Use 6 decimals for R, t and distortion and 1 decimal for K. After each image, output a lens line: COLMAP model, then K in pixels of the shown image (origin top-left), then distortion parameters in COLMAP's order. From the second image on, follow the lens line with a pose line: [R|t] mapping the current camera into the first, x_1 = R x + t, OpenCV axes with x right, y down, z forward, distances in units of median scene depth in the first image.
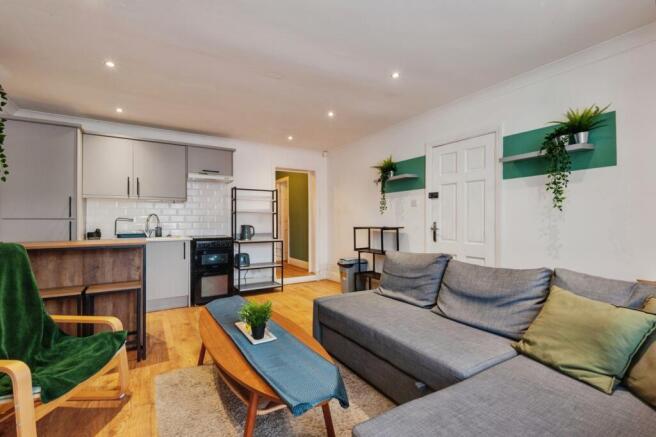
lens RADIAL K [[301.3, 0, 332.9], [0, 301.3, 216.5], [0, 0, 1]] dist [0.002891, -0.000323]
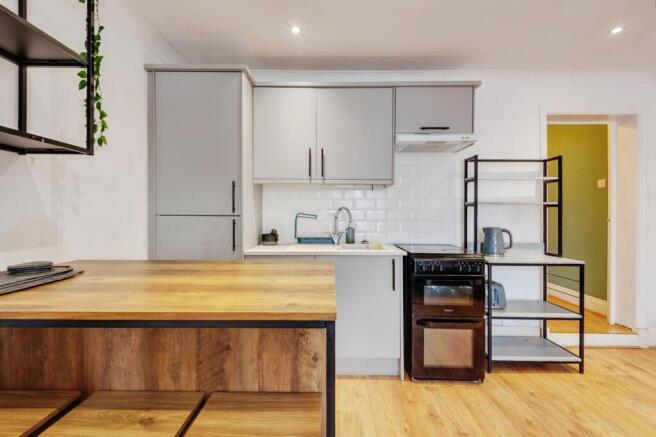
lens RADIAL K [[301.3, 0, 332.9], [0, 301.3, 216.5], [0, 0, 1]] dist [0.002891, -0.000323]
pose [[0.850430, 0.013242, -0.525922, -0.281438], [-0.000103, 0.999687, 0.025004, -0.004759], [0.526089, -0.021210, 0.850165, 0.451052]]
